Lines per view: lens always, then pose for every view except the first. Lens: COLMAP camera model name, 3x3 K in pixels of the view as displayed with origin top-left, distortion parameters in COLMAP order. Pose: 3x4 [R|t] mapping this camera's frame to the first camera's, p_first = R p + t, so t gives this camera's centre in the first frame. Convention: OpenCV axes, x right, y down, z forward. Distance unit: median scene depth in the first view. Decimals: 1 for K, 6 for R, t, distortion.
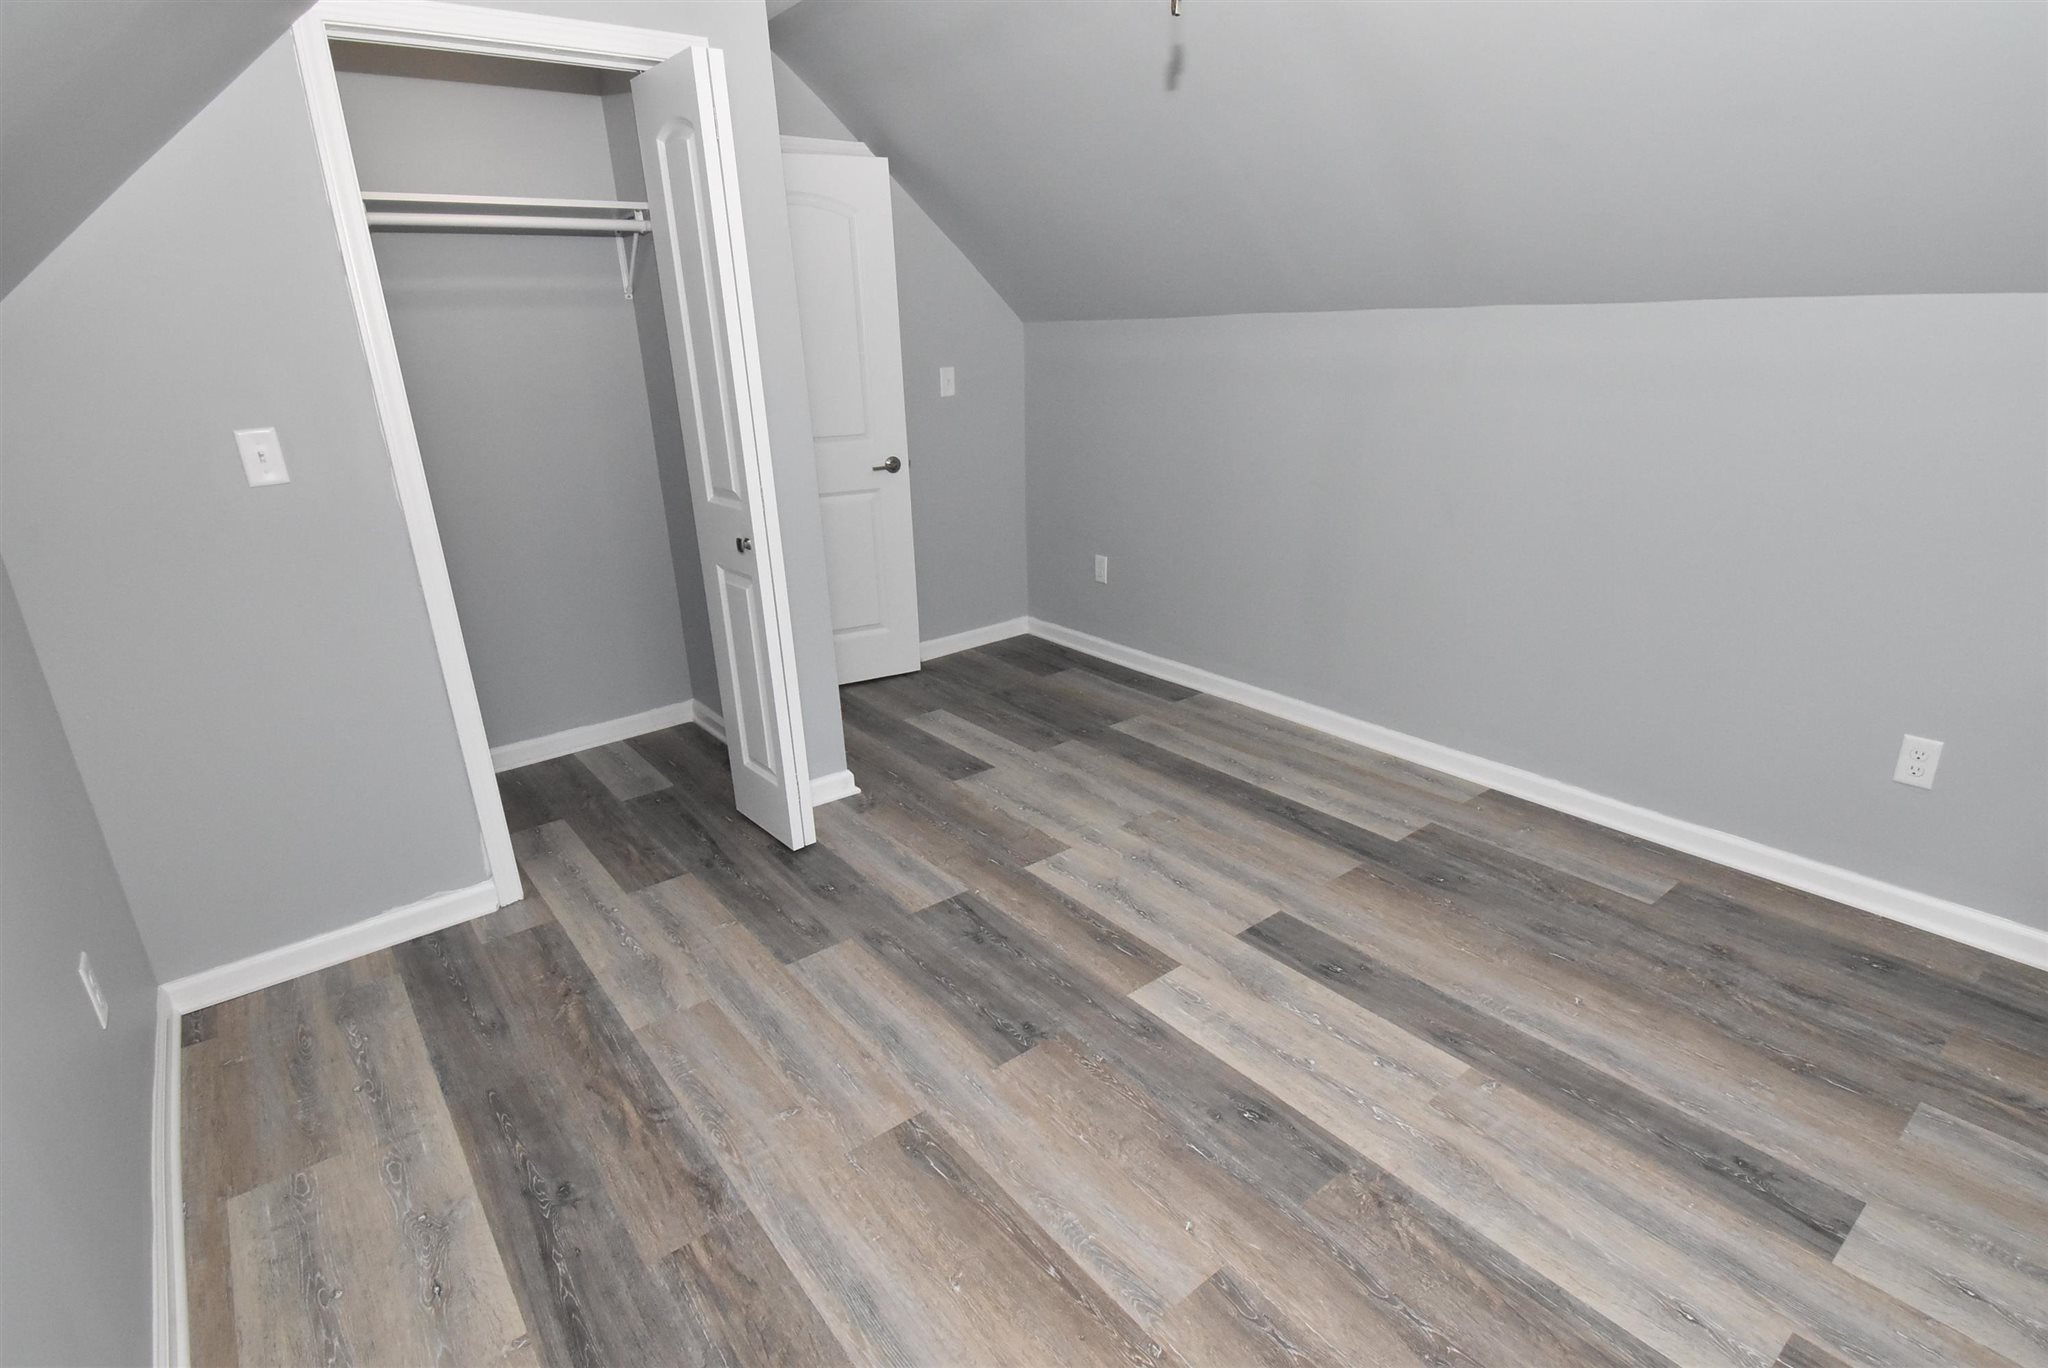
lens RADIAL K [[1012.8, 0, 1023.4], [0, 1012.8, 690.2], [0, 0, 1]] dist [0.010362, -0.020838]
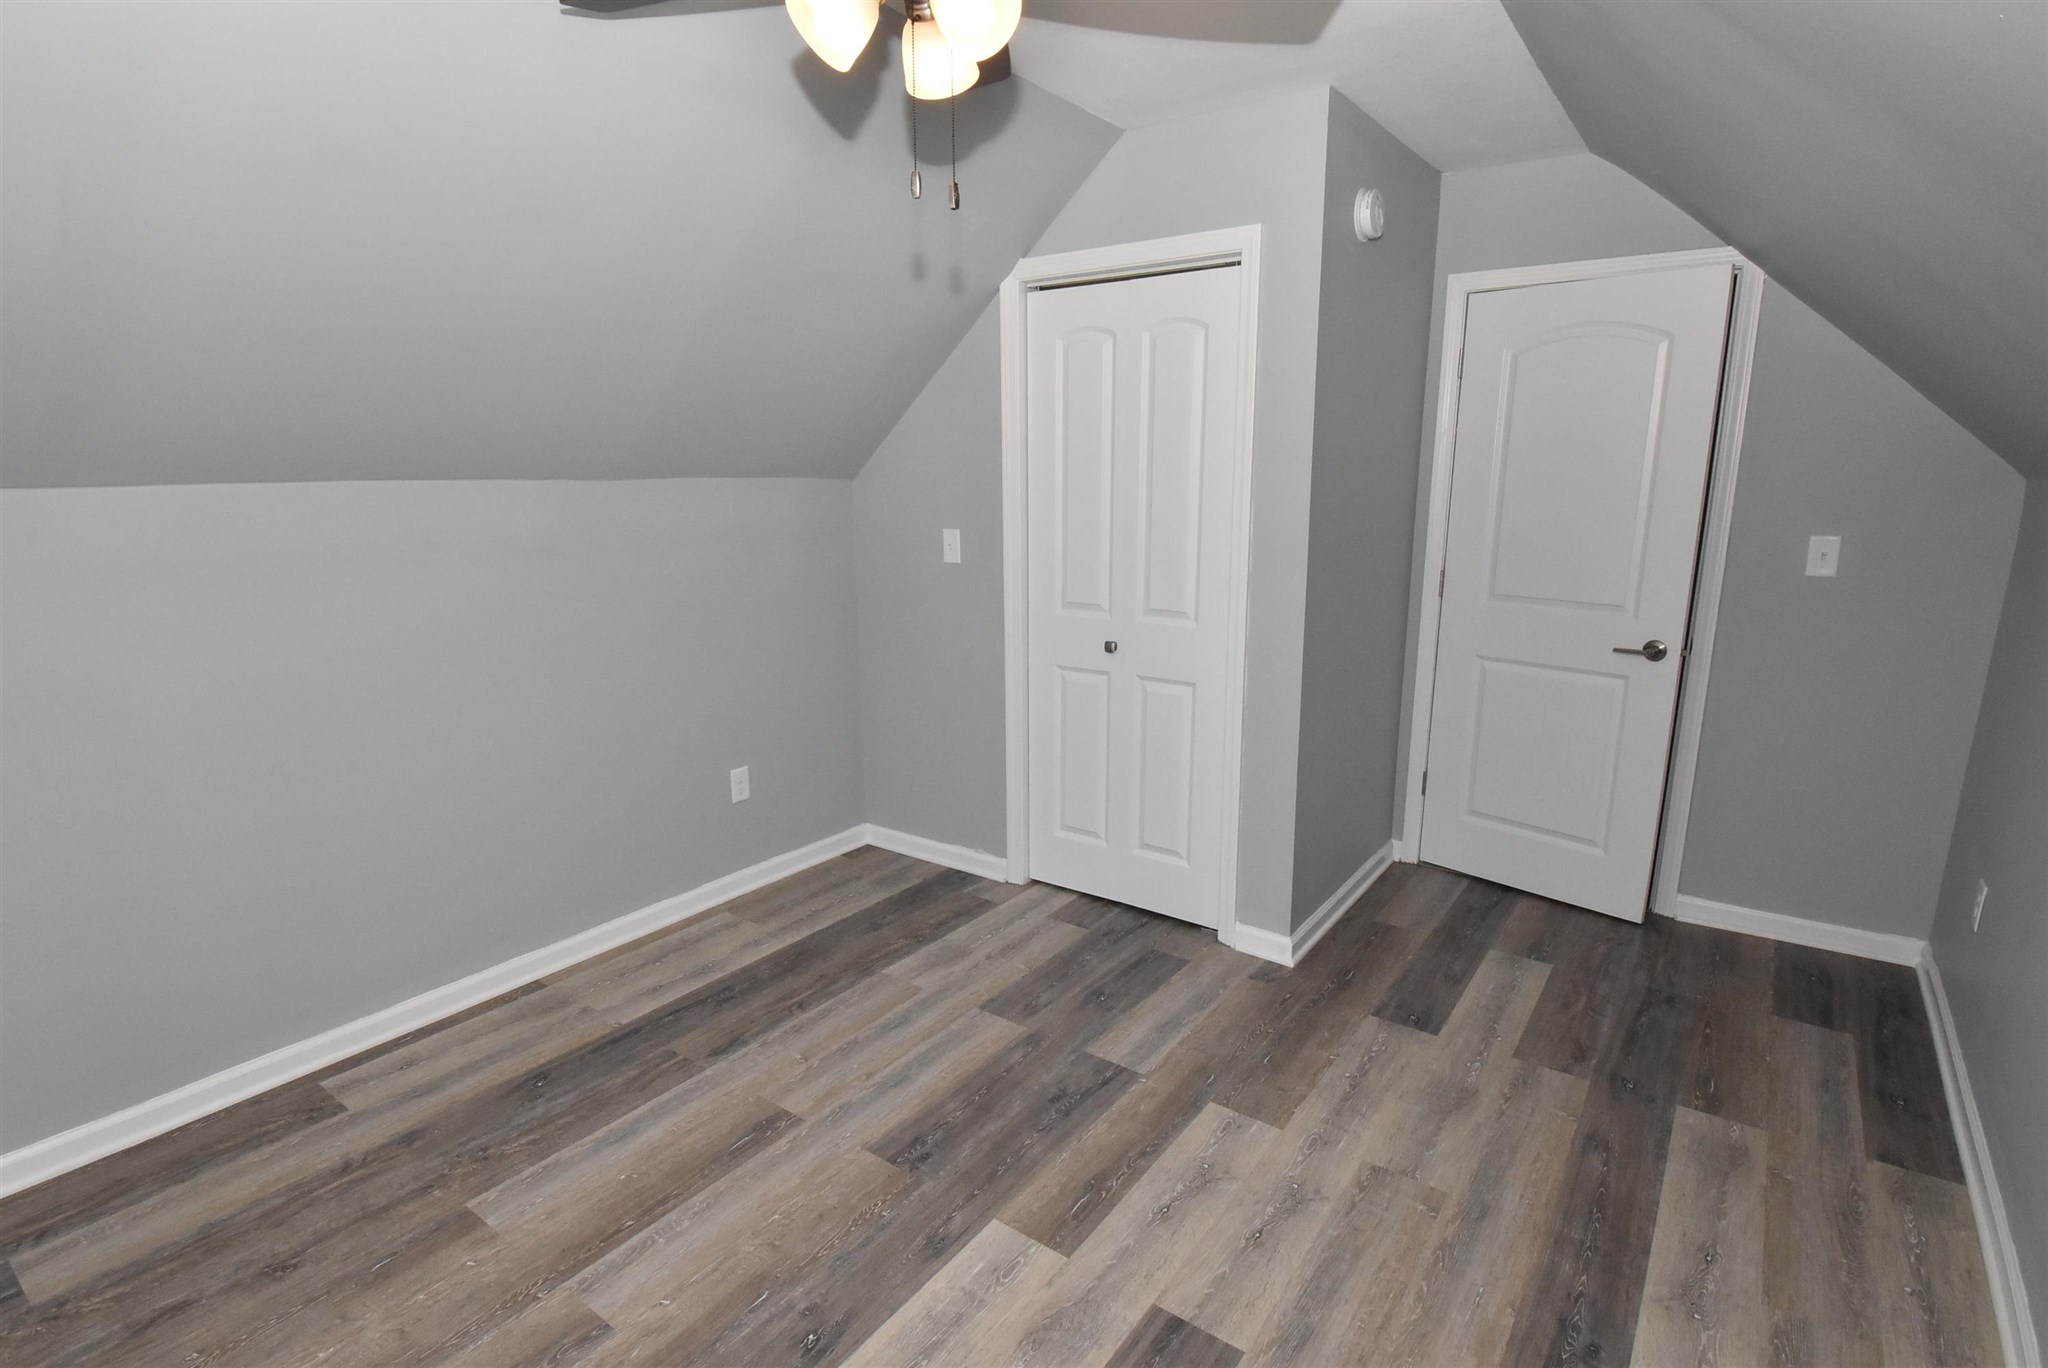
lens RADIAL K [[1012.8, 0, 1031.3], [0, 1012.8, 689.9], [0, 0, 1]] dist [0.010362, -0.020838]
pose [[0.275067, 0.237481, -0.931633, 0.787401], [-0.325520, 0.934785, 0.142173, -0.259736], [0.904641, 0.264158, 0.334434, 0.567933]]
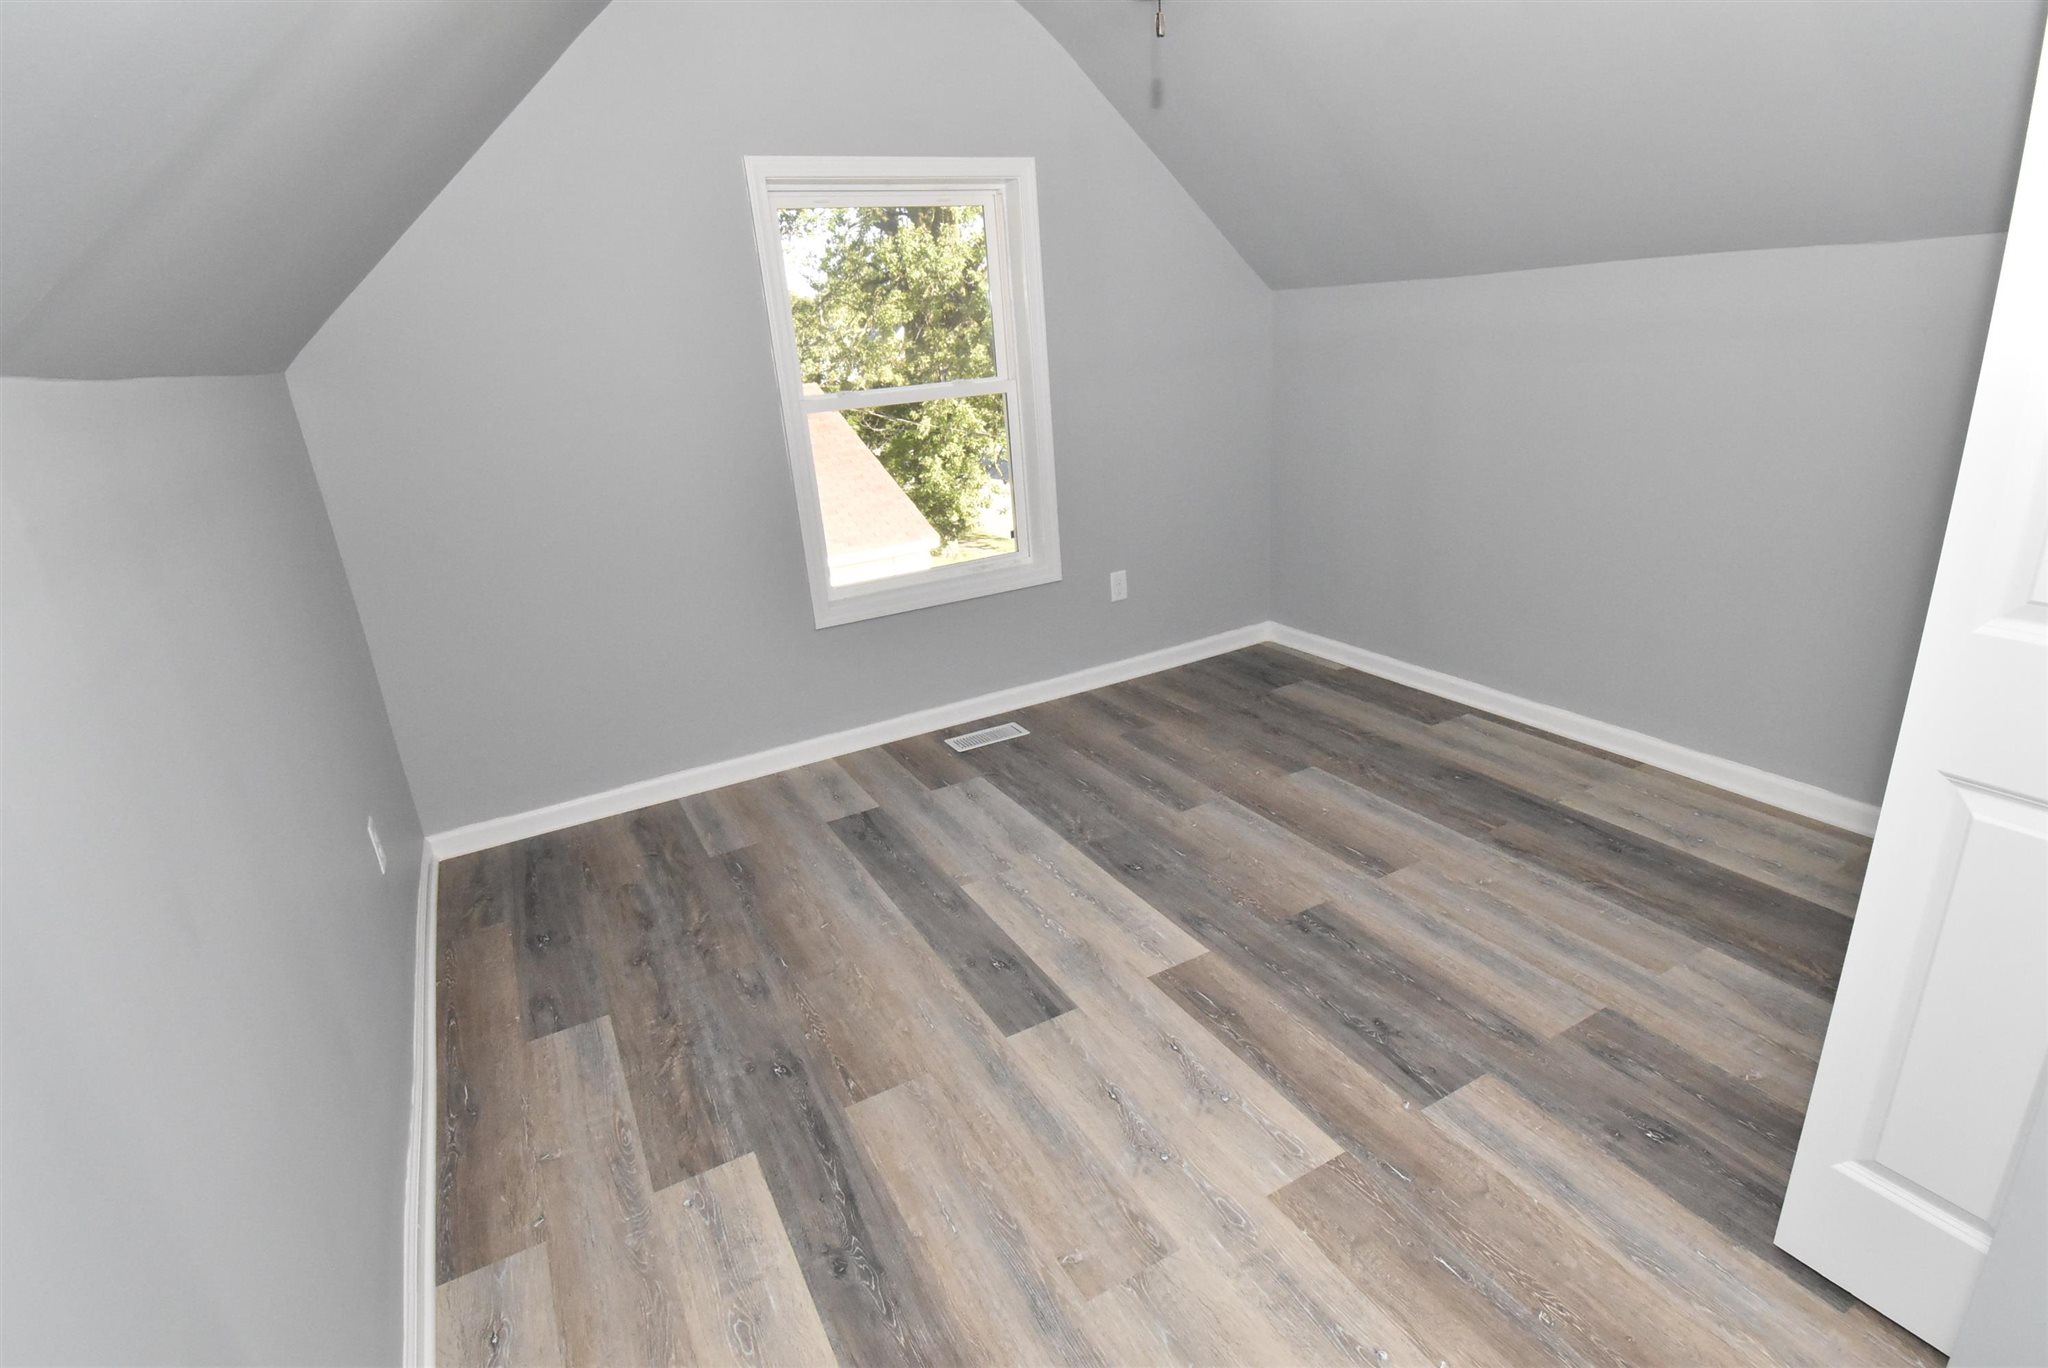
lens RADIAL K [[1012.8, 0, 1014.9], [0, 1012.8, 682.6], [0, 0, 1]] dist [0.010362, -0.020838]
pose [[-0.978704, 0.042825, 0.200761, 0.072587], [0.159324, 0.775155, 0.611351, -0.548938], [-0.129439, 0.630318, -0.765470, 1.551245]]
